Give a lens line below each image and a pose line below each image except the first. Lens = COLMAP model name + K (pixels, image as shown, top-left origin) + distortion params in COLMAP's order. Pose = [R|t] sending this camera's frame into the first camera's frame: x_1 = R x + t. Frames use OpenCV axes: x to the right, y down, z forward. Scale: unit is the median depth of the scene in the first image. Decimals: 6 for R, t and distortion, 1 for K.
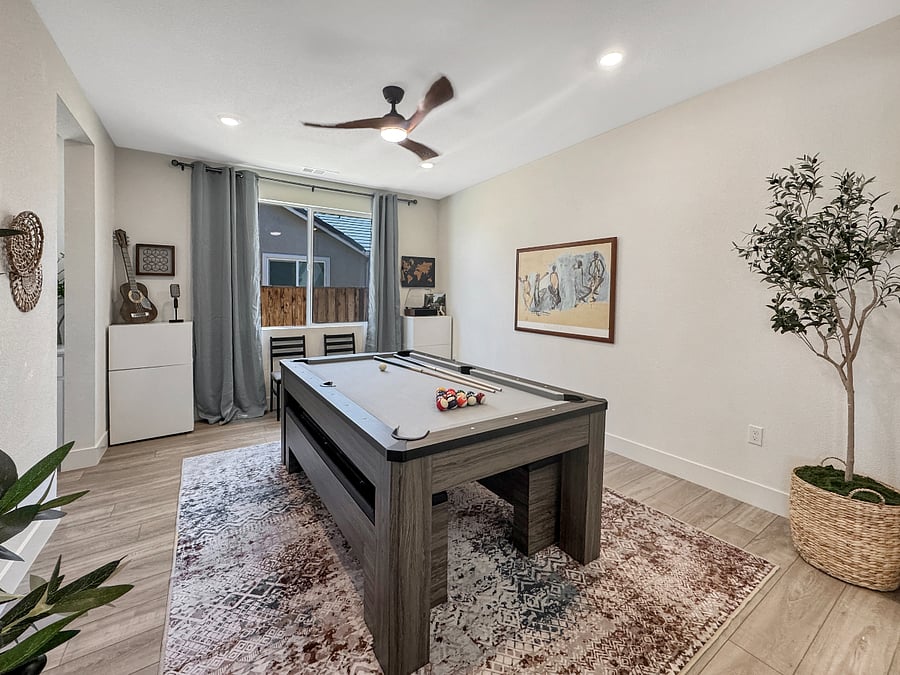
lens RADIAL K [[372.2, 0, 453.7], [0, 372.2, 303.4], [0, 0, 1]] dist [-0.004159, 0.001033]
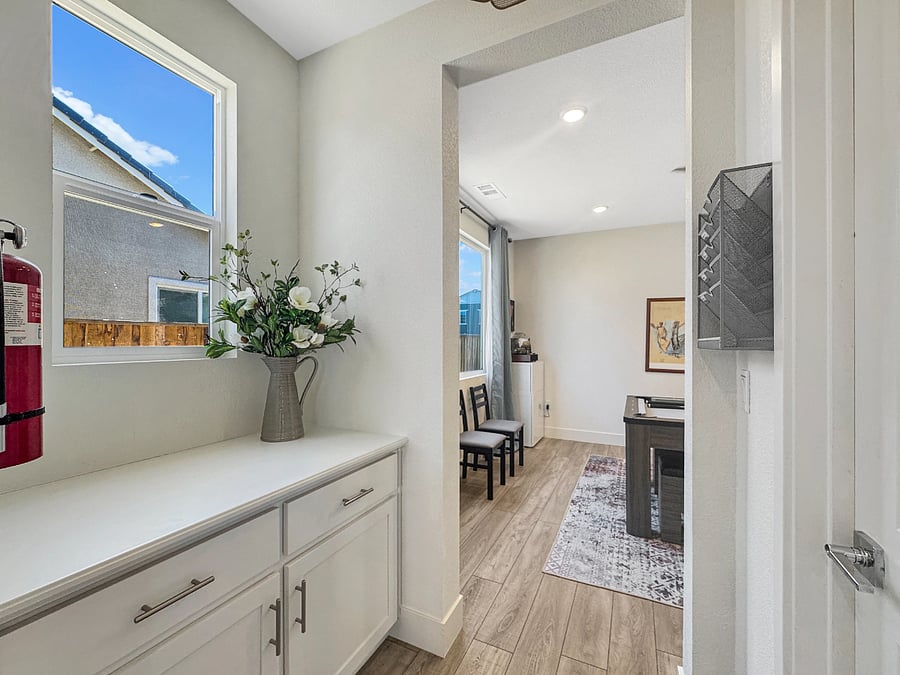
lens RADIAL K [[372.2, 0, 450.5], [0, 372.2, 337.2], [0, 0, 1]] dist [-0.004159, 0.001033]
pose [[0.870563, -0.003441, 0.492045, -0.918912], [0.013005, 0.999787, -0.016017, -0.020004], [-0.491885, 0.020343, 0.870423, 0.334493]]
